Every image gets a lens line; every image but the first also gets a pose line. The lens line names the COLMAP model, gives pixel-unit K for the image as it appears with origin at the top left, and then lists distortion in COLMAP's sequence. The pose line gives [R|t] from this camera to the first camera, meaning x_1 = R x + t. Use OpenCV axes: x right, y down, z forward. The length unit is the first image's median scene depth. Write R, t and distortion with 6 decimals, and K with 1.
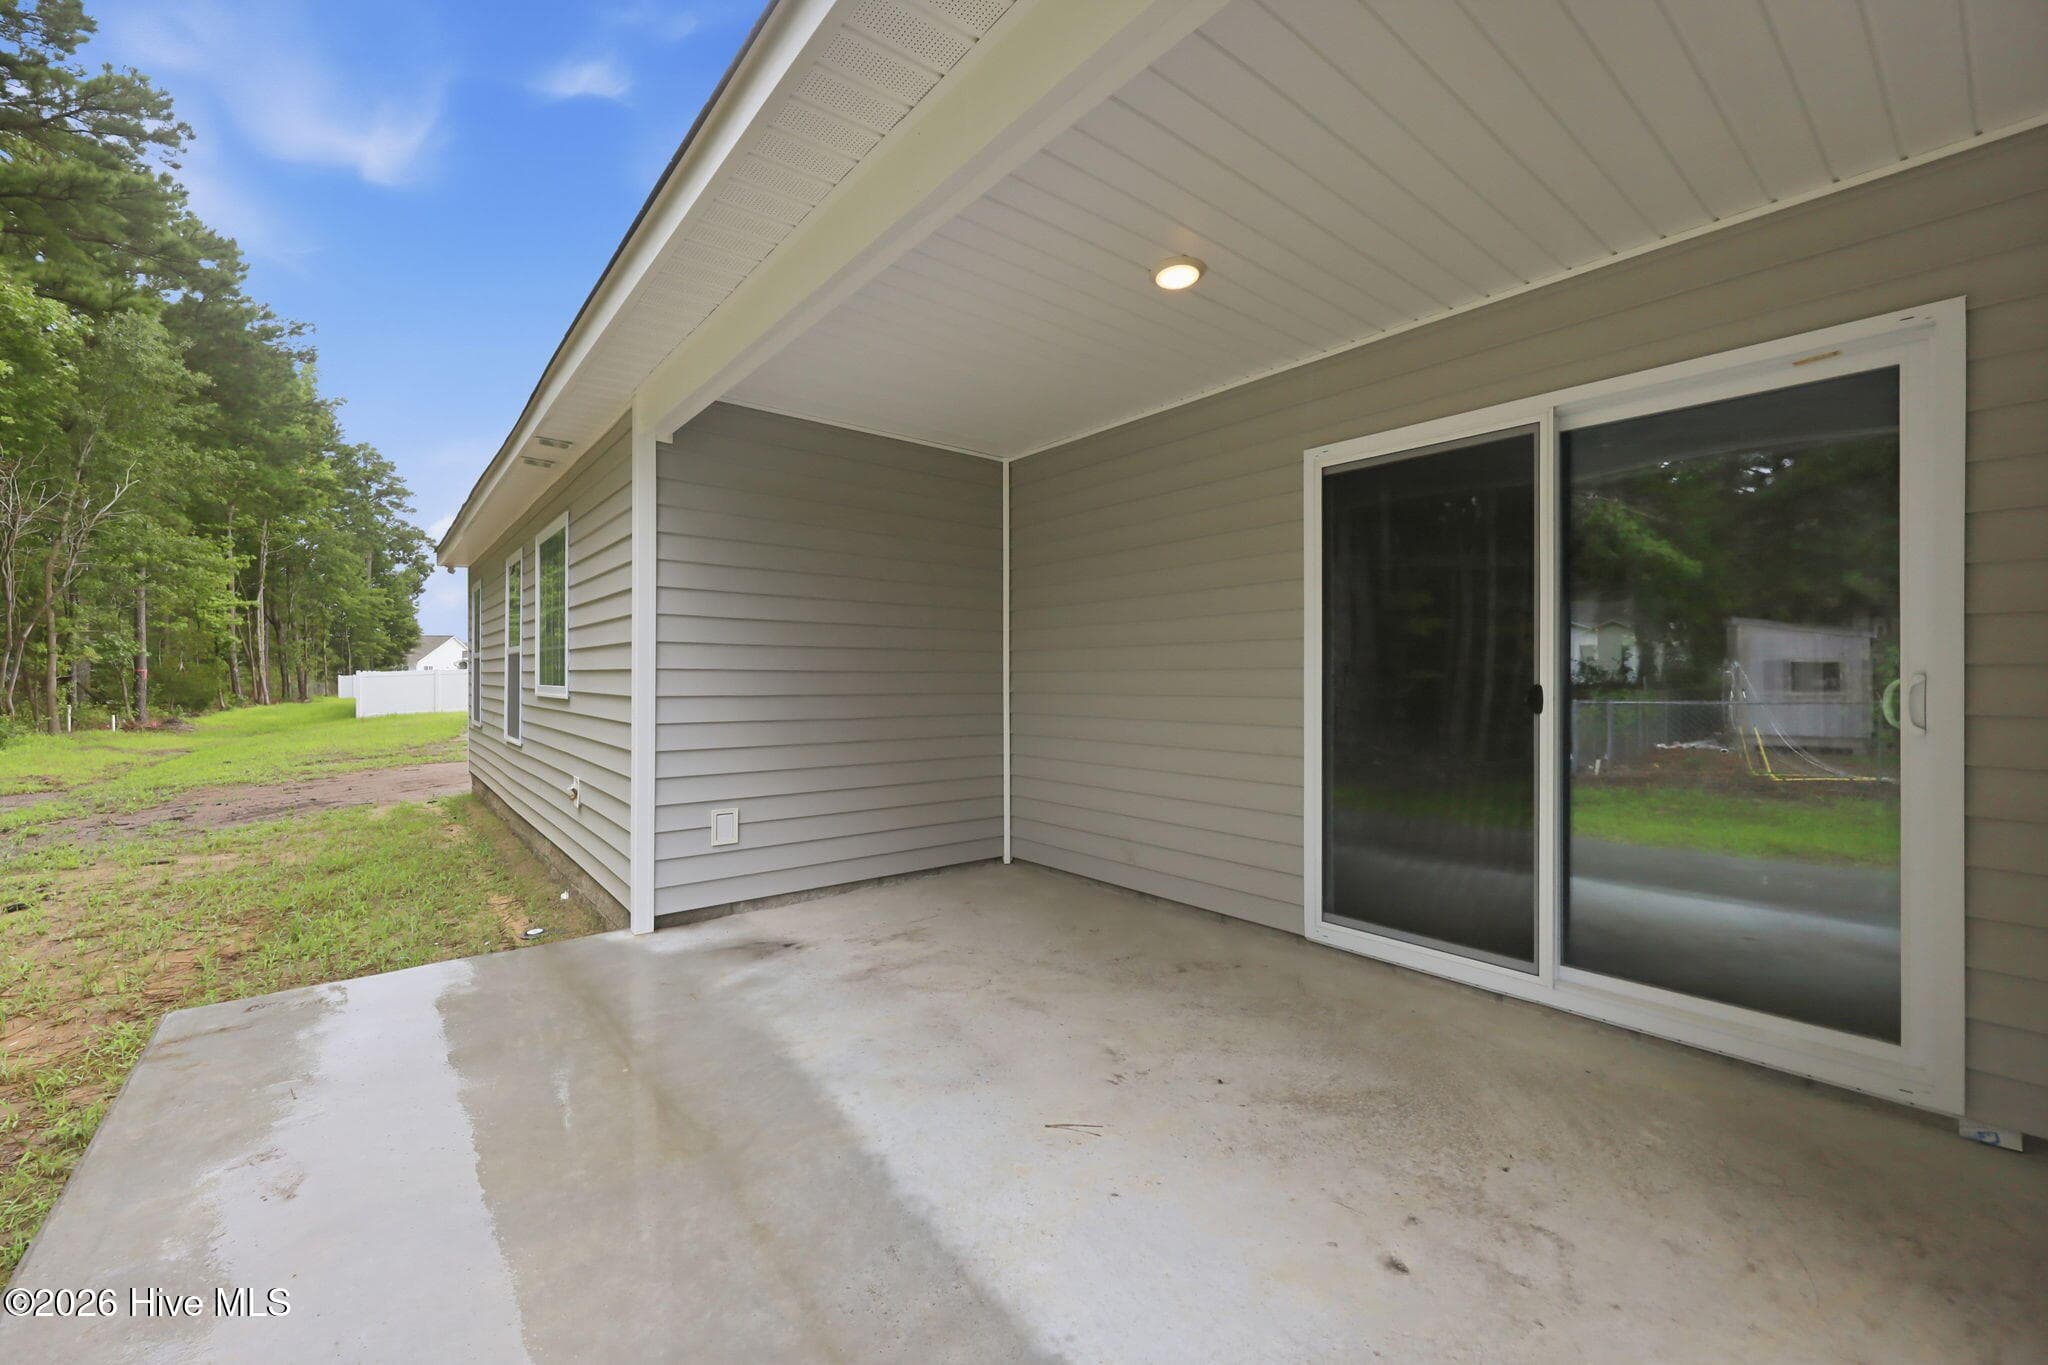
lens RADIAL K [[842.4, 0, 1024.1], [0, 842.4, 673.9], [0, 0, 1]] dist [-0.000819, 0.000090]
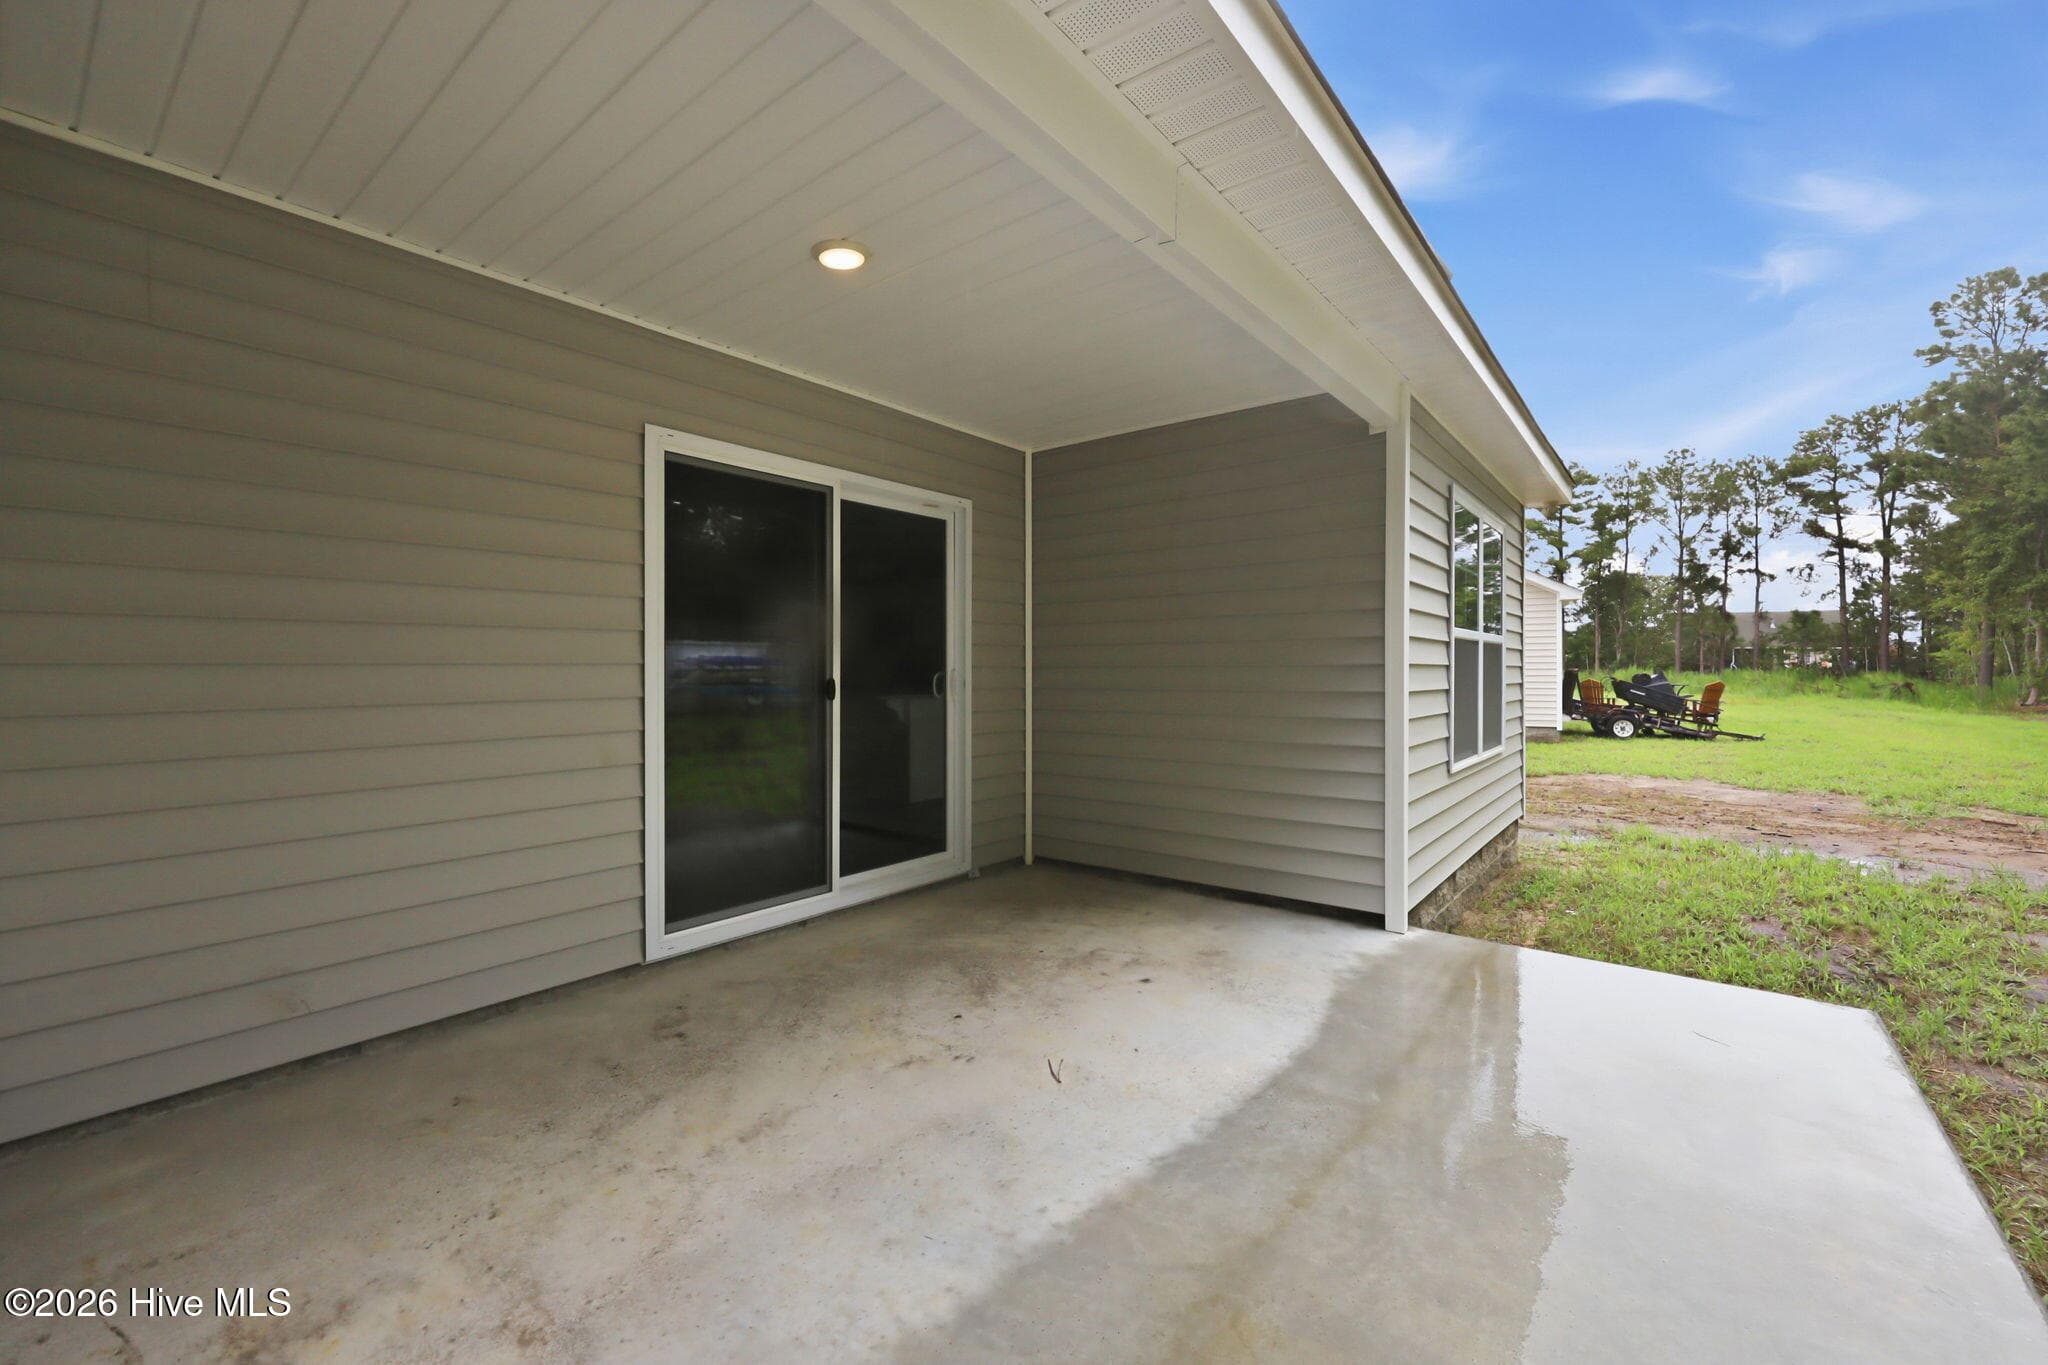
lens RADIAL K [[842.4, 0, 1038.8], [0, 842.4, 682.8], [0, 0, 1]] dist [-0.000819, 0.000090]
pose [[-0.237357, -0.012622, 0.971340, -0.813811], [0.003374, 0.999899, 0.013817, 0.000790], [-0.971417, 0.006557, -0.237291, 1.018605]]
